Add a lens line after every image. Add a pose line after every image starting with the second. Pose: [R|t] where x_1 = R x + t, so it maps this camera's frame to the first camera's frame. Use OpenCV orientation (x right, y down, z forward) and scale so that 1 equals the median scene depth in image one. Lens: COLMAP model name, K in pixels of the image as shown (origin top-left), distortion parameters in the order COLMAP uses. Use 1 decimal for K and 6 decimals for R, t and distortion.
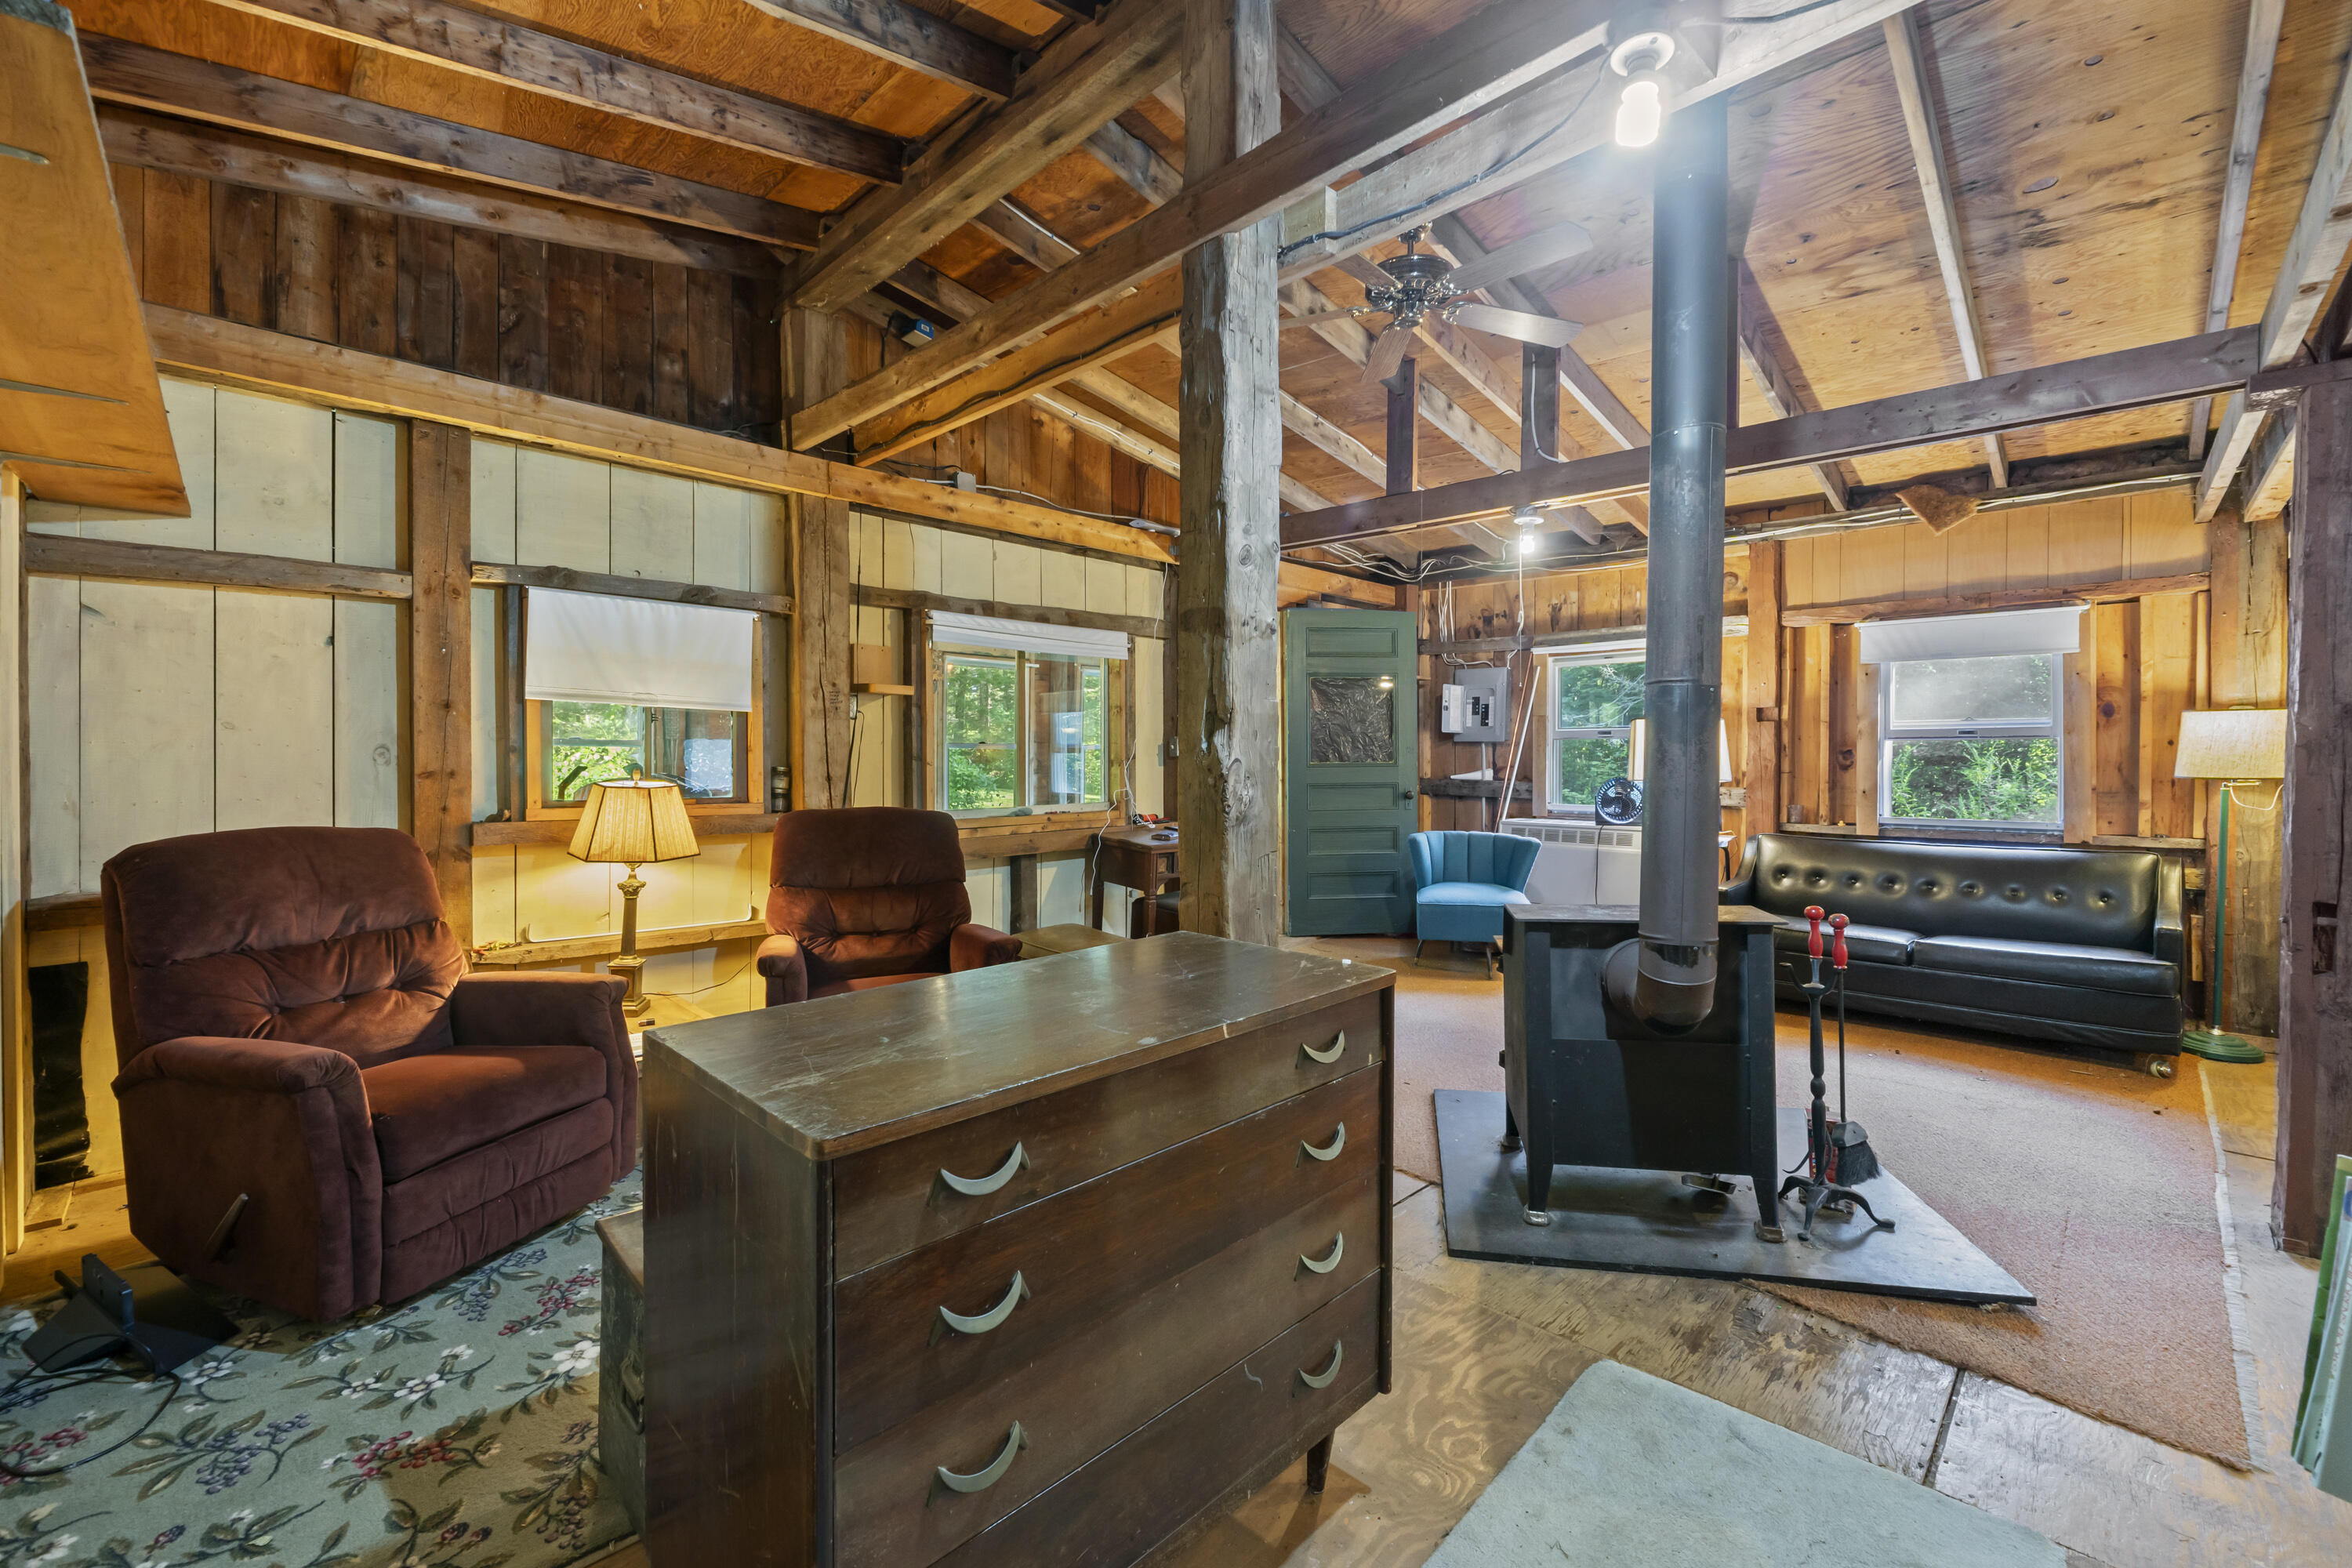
lens RADIAL K [[1028.0, 0, 1200.6], [0, 1028.0, 772.1], [0, 0, 1]] dist [-0.004433, 0.000233]
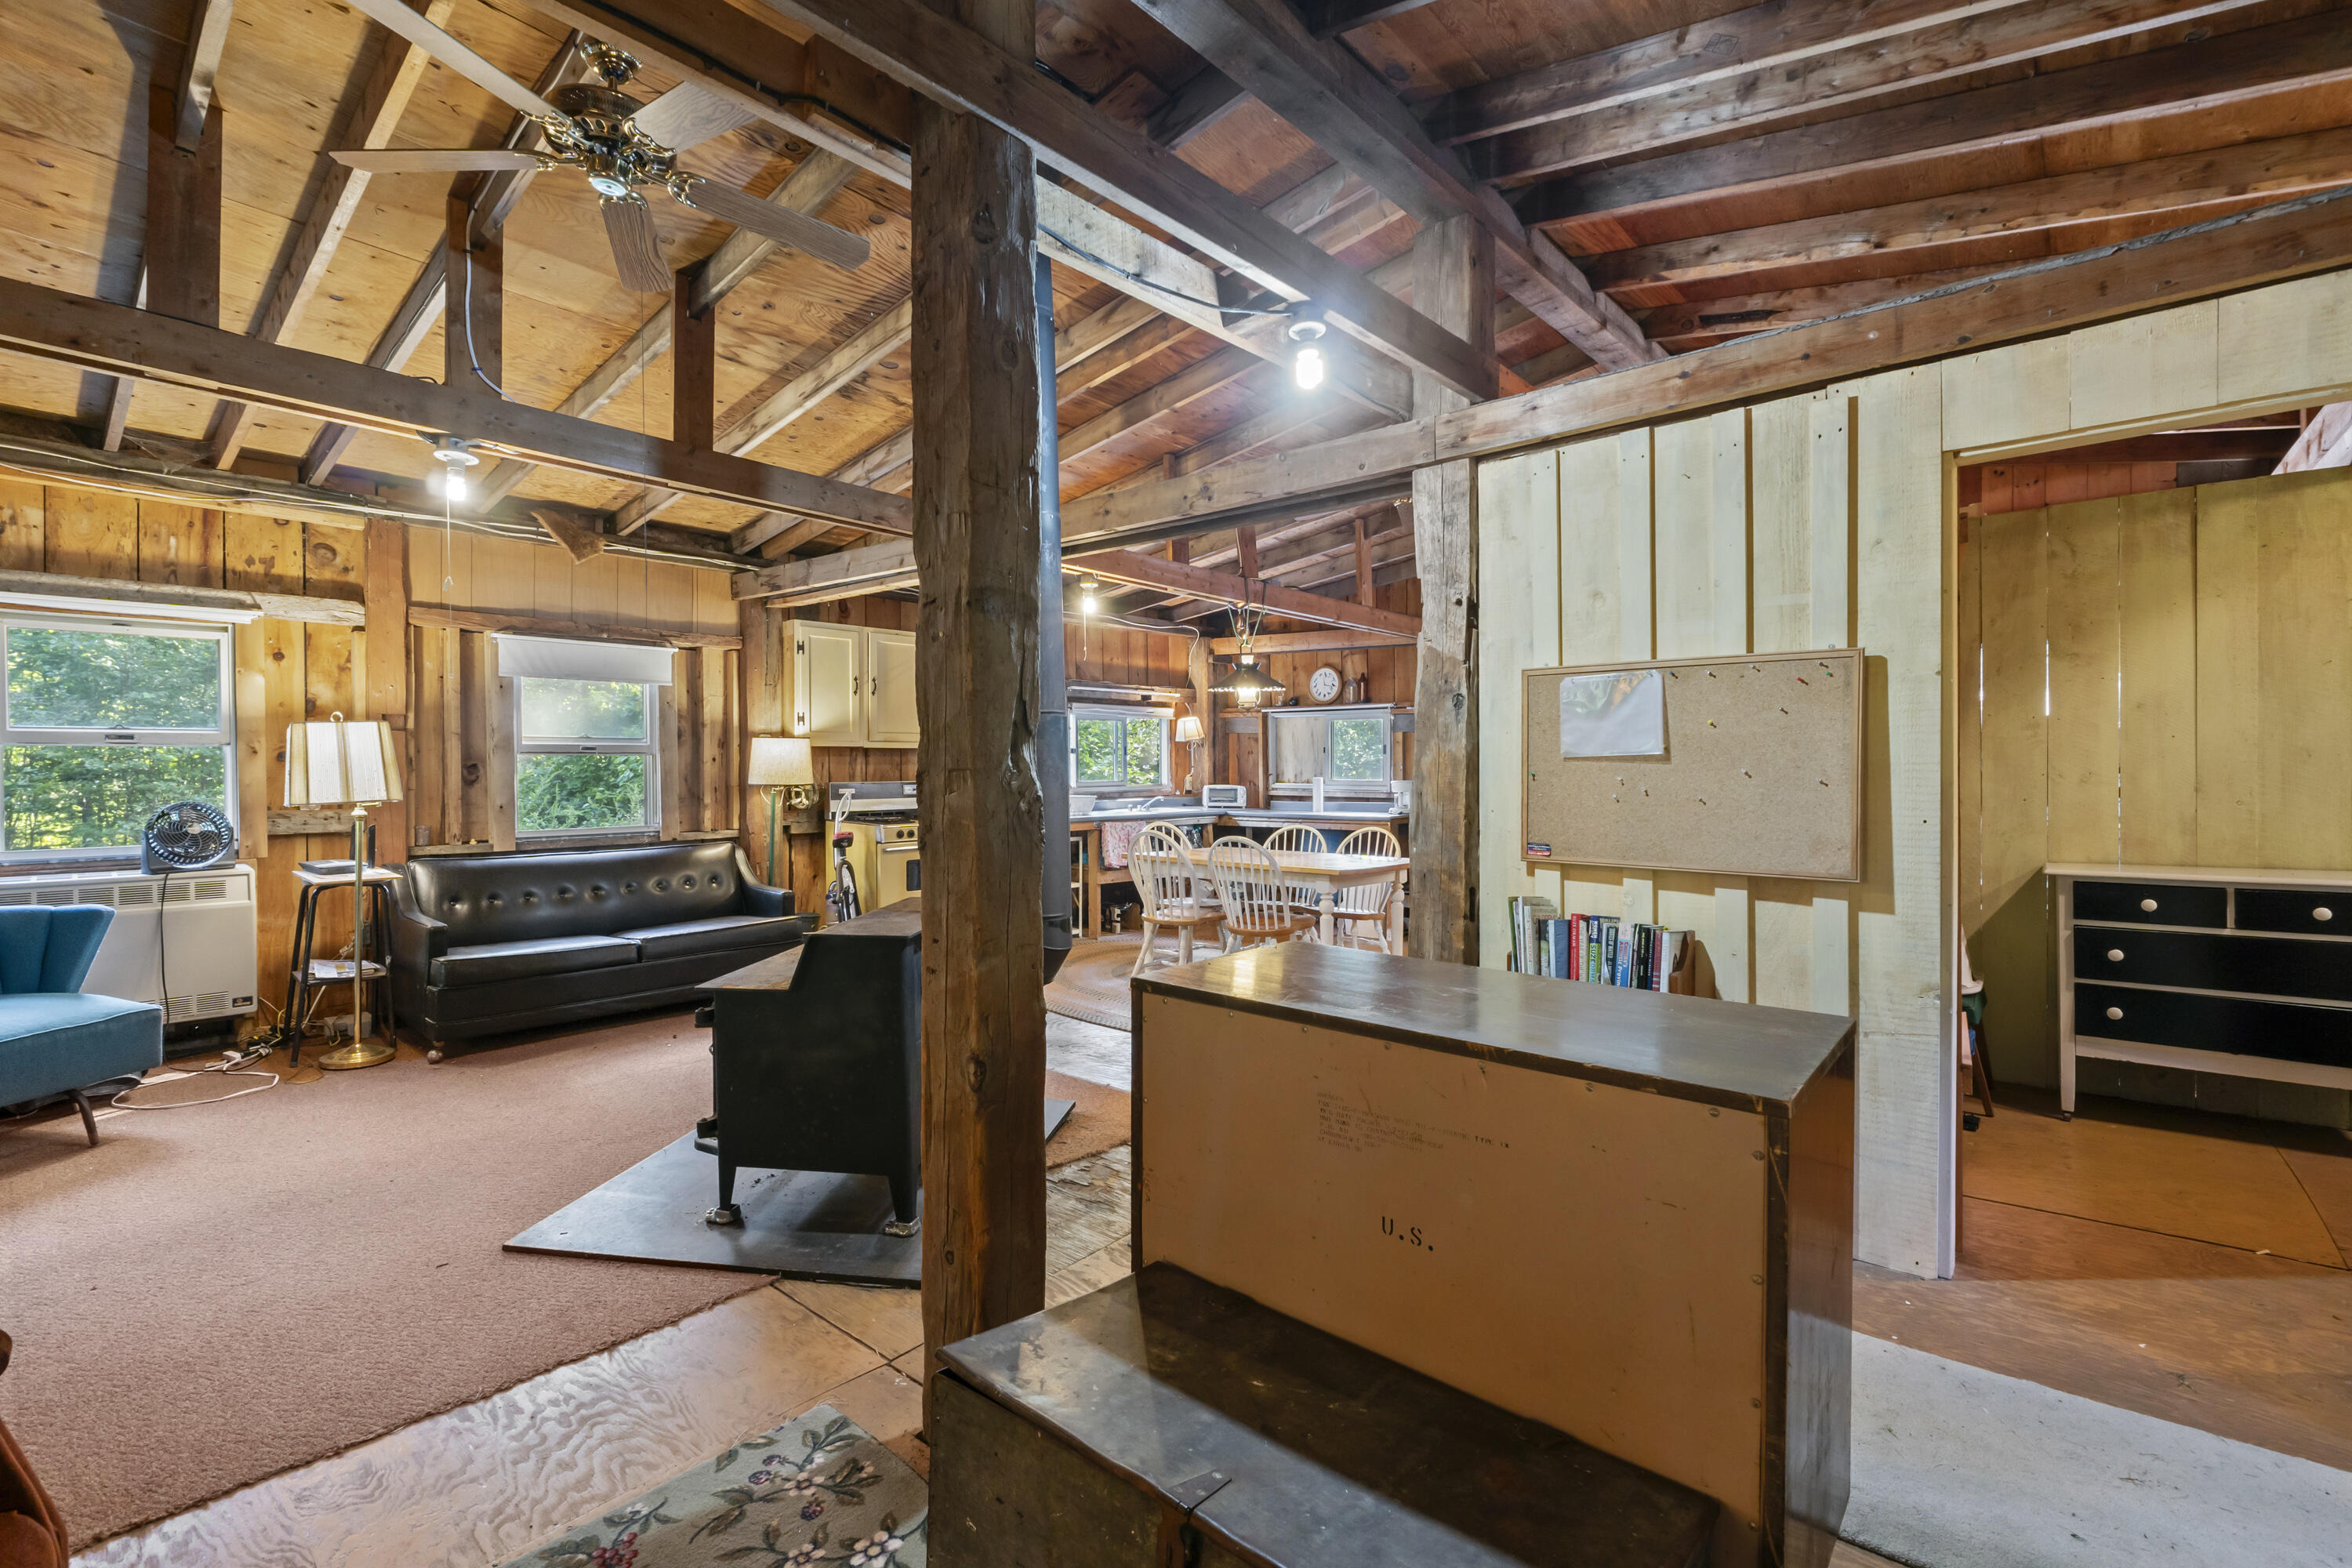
lens RADIAL K [[1028.0, 0, 1171.8], [0, 1028.0, 778.6], [0, 0, 1]] dist [-0.004433, 0.000233]
pose [[-0.069933, -0.011987, 0.997480, -0.414513], [0.016651, 0.999774, 0.013182, -0.011217], [-0.997413, 0.017531, -0.069718, 0.480849]]
